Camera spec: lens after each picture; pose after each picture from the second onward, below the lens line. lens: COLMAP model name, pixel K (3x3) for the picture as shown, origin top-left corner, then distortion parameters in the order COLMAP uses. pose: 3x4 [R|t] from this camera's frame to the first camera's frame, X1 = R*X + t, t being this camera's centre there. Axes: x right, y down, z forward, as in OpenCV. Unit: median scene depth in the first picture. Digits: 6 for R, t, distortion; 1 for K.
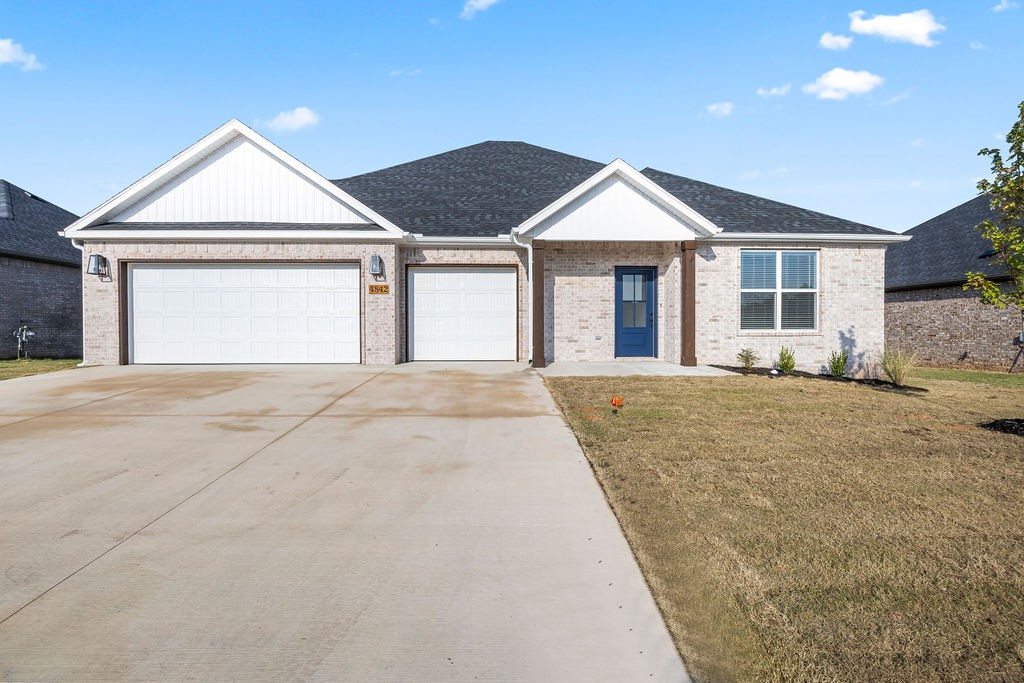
lens RADIAL K [[502.6, 0, 510.8], [0, 502.6, 337.0], [0, 0, 1]] dist [-0.001155, -0.000058]
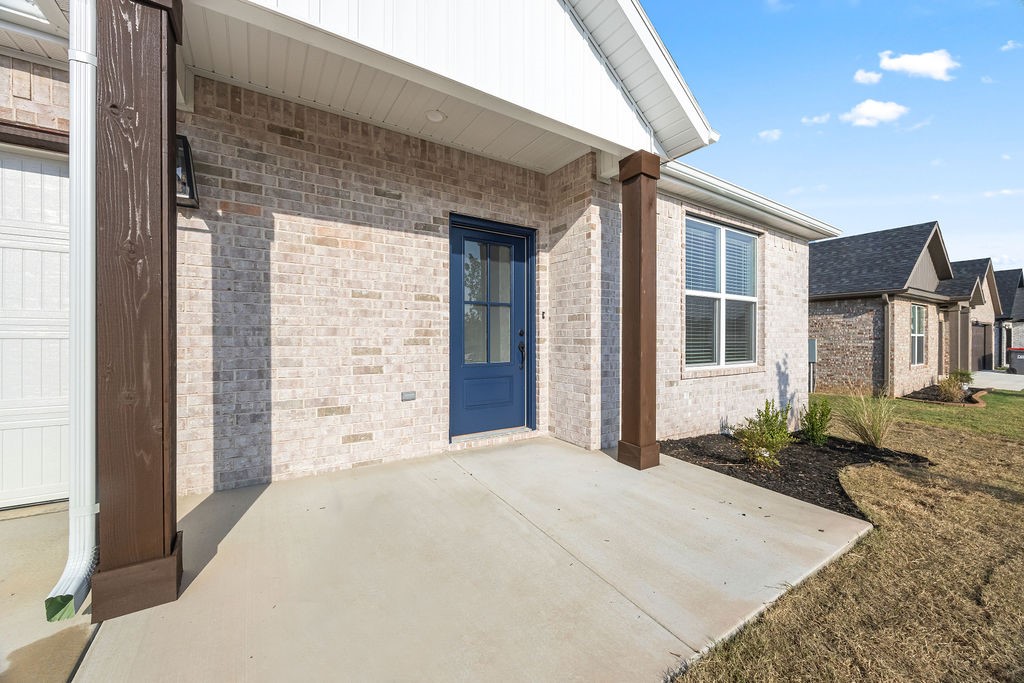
lens RADIAL K [[387.2, 0, 506.9], [0, 387.2, 340.4], [0, 0, 1]] dist [-0.006372, 0.000739]
pose [[0.864396, 0.000292, 0.502811, 0.092246], [0.004637, 0.999953, -0.008552, -0.037199], [-0.502790, 0.009724, 0.864354, 0.714173]]
